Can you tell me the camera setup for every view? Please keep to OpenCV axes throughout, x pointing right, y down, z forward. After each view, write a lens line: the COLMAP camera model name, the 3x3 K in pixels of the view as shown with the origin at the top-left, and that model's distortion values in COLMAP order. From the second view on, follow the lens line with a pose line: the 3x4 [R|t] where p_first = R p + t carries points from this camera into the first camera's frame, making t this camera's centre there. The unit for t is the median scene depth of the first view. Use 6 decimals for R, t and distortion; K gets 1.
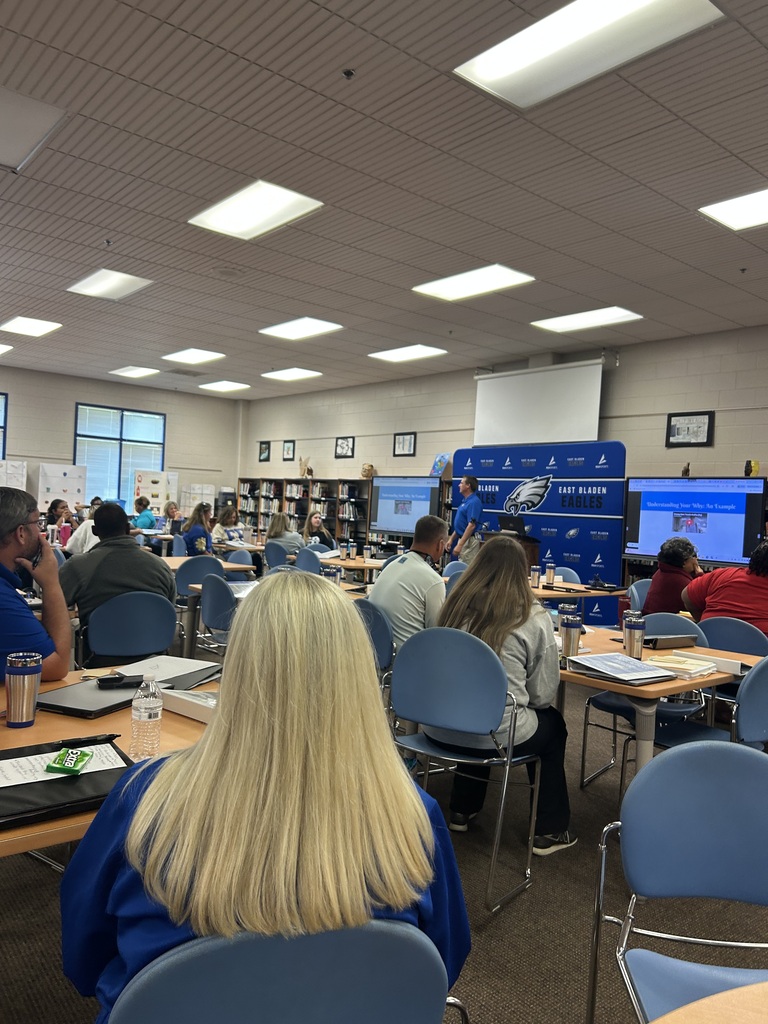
lens RADIAL K [[783.9, 0, 384.0], [0, 783.9, 512.0], [0, 0, 1]] dist [0.050369, -0.003613]
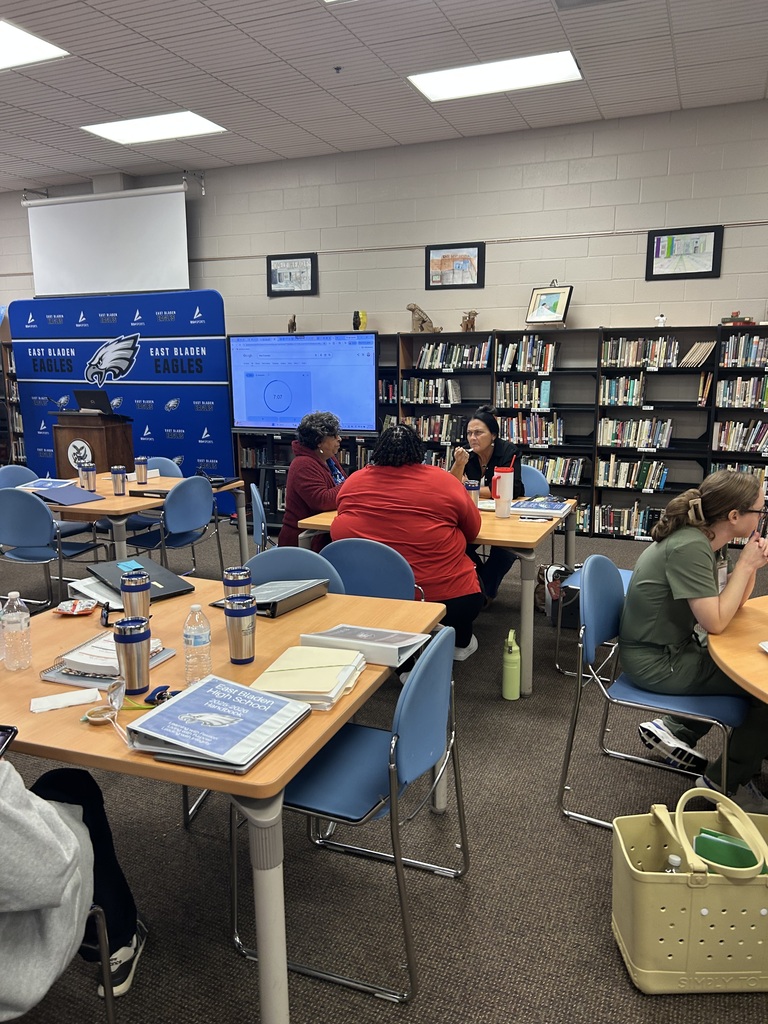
lens RADIAL K [[783.9, 0, 384.0], [0, 783.9, 512.0], [0, 0, 1]] dist [0.050369, -0.003613]
pose [[0.886517, -0.142718, 0.440136, 0.054653], [0.057603, 0.977883, 0.201064, -0.016959], [-0.459097, -0.152894, 0.875131, 0.145998]]
